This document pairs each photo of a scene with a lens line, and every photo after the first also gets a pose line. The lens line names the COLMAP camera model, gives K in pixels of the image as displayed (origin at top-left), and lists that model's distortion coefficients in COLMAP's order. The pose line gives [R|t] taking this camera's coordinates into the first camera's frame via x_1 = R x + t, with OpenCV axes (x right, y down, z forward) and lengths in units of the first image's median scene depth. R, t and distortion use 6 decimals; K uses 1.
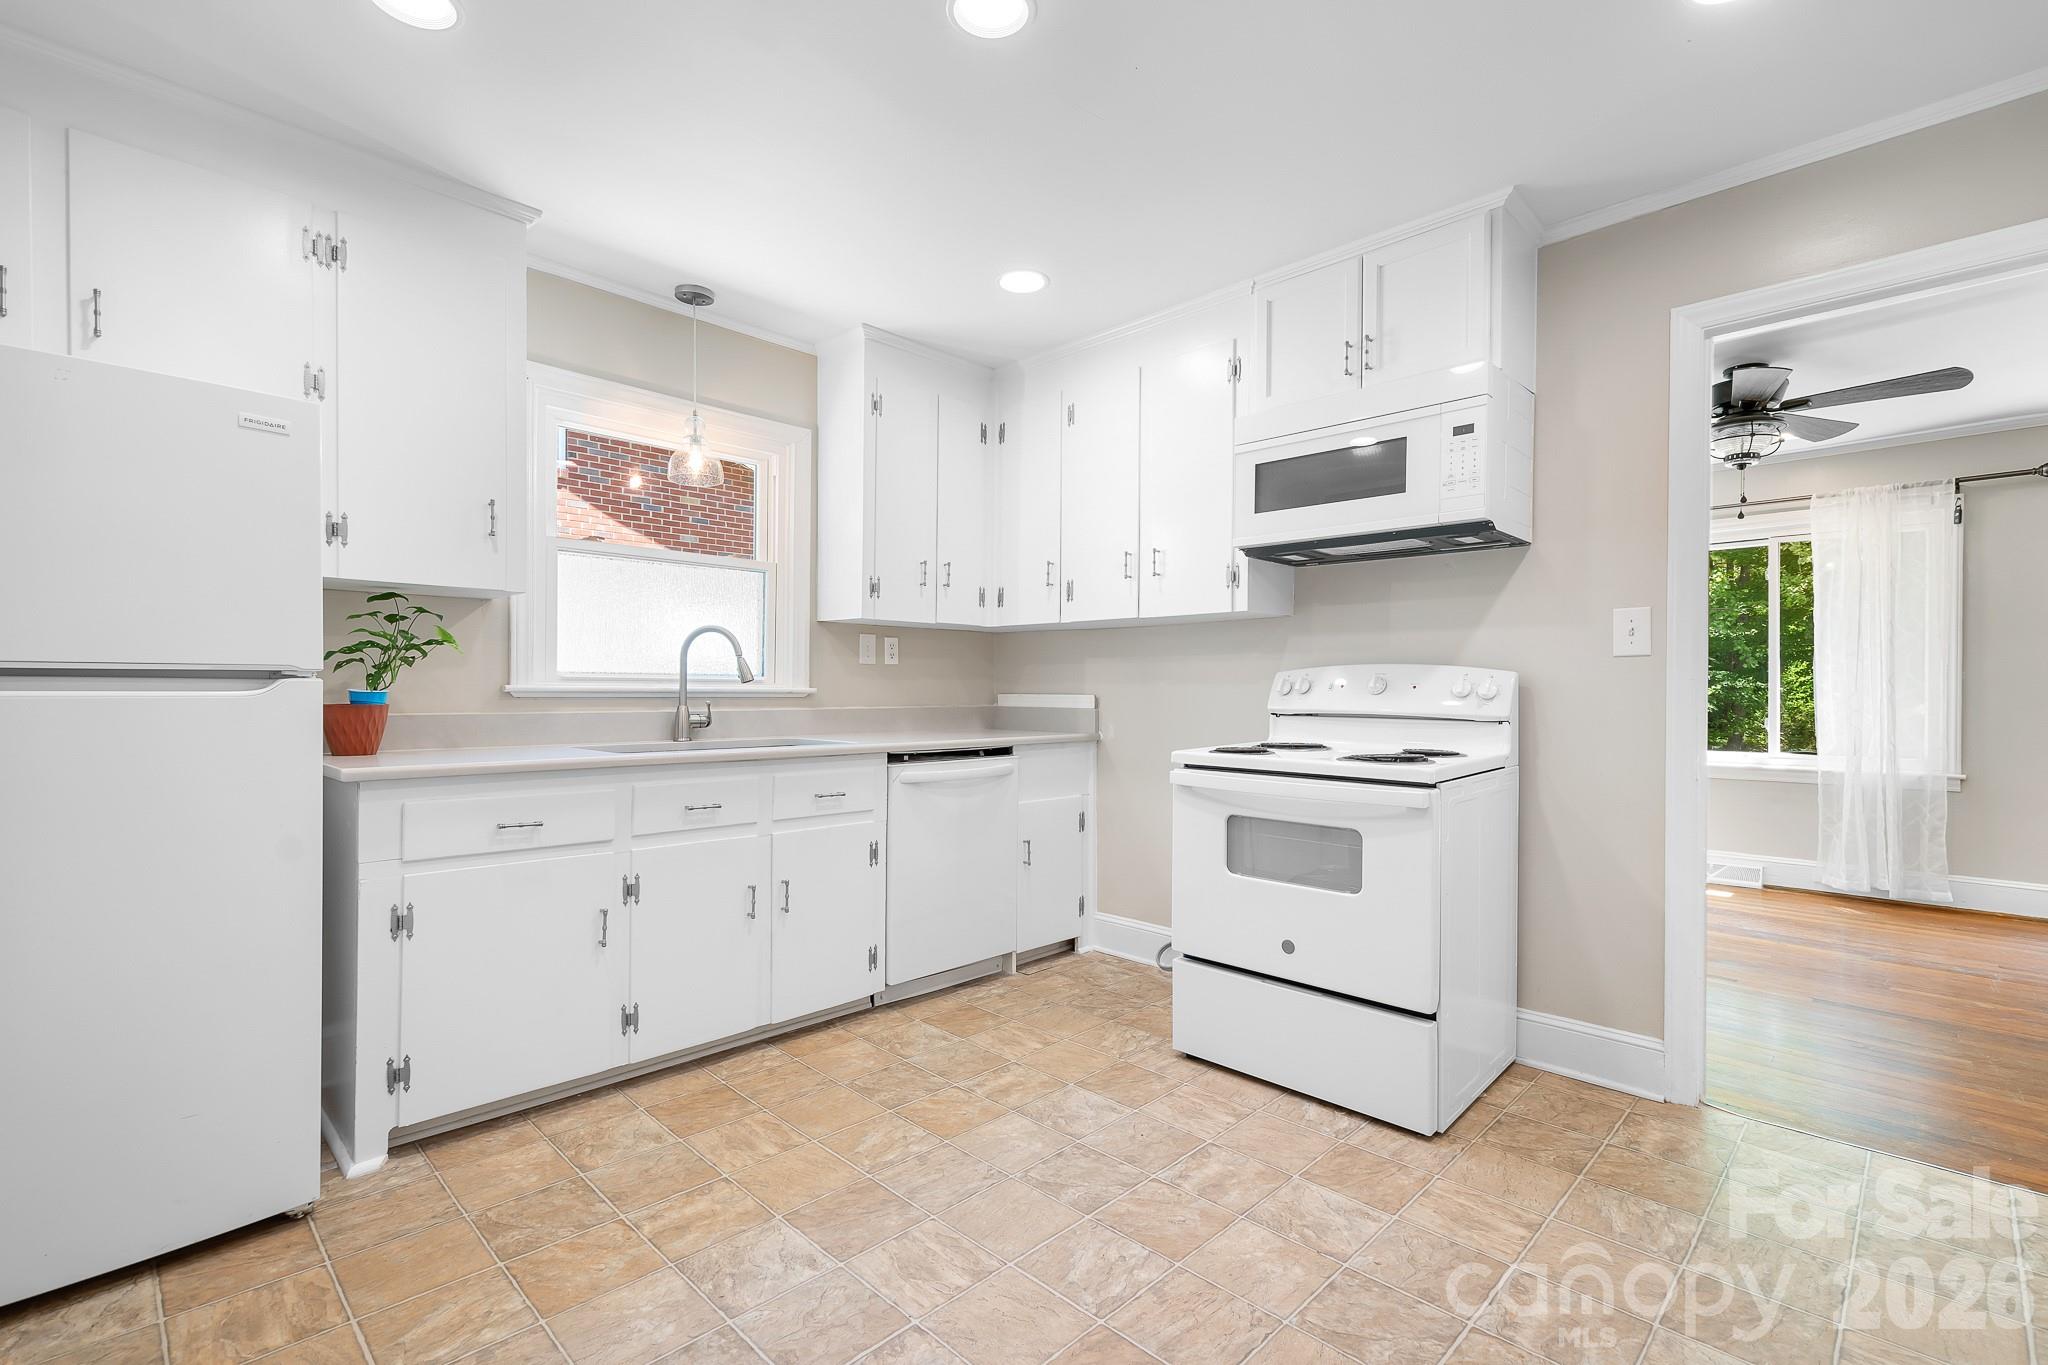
lens RADIAL K [[903.4, 0, 1003.3], [0, 903.4, 688.5], [0, 0, 1]] dist [0.047353, -0.023636]
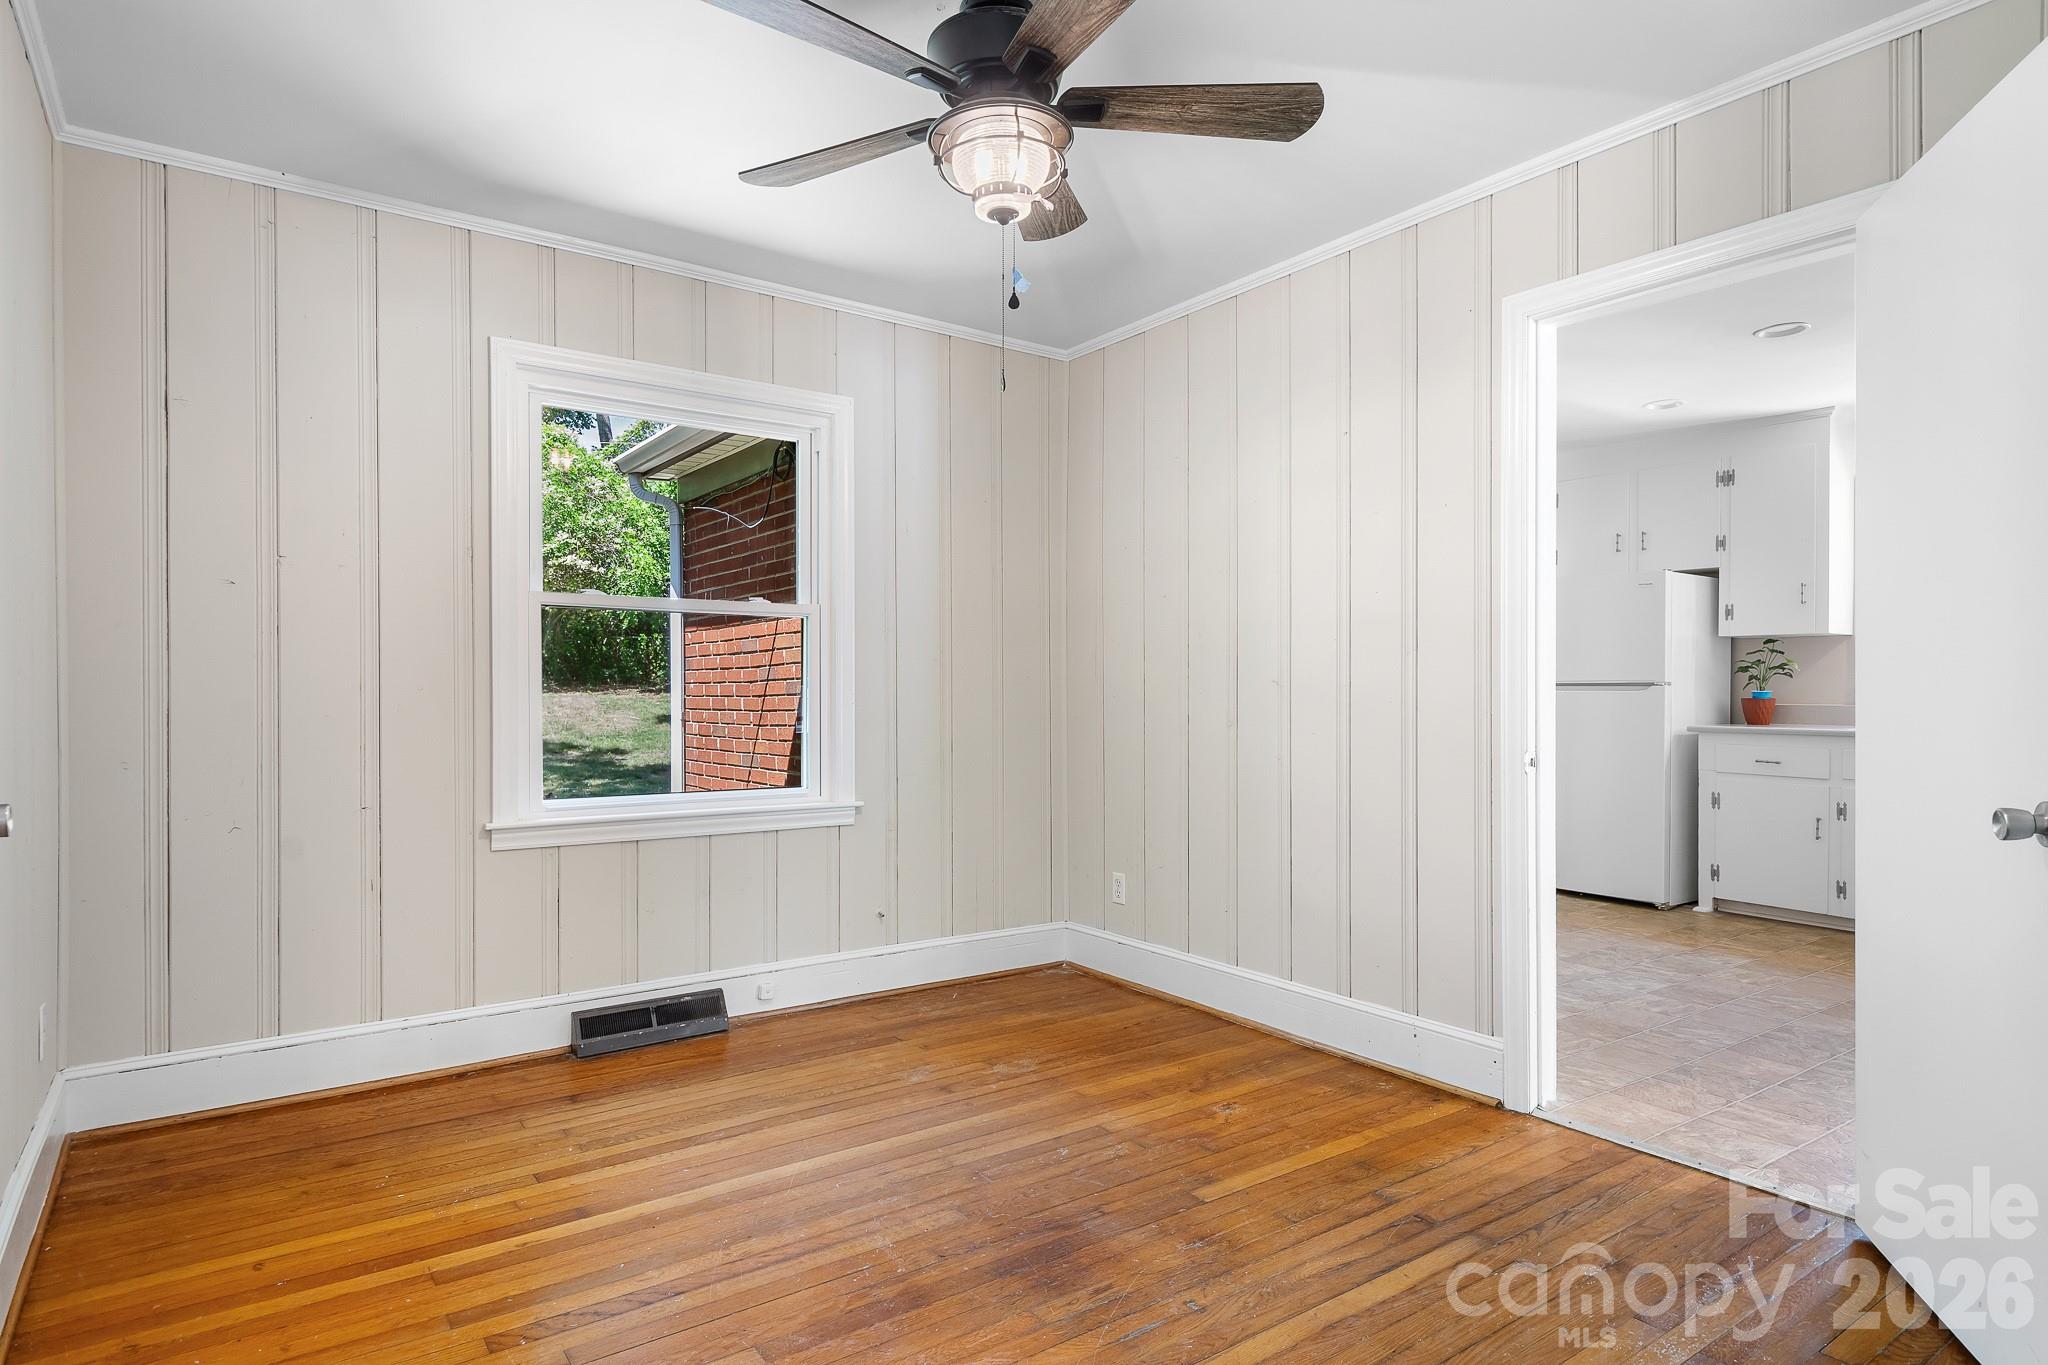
lens RADIAL K [[1130.4, 0, 1024.0], [0, 1130.4, 682.5], [0, 0, 1]] dist [-0.000249, -0.000498]
pose [[-0.164430, -0.009697, -0.986341, 1.613375], [-0.004278, 0.999949, -0.009117, 0.009997], [0.986379, 0.002721, -0.164464, -0.107432]]
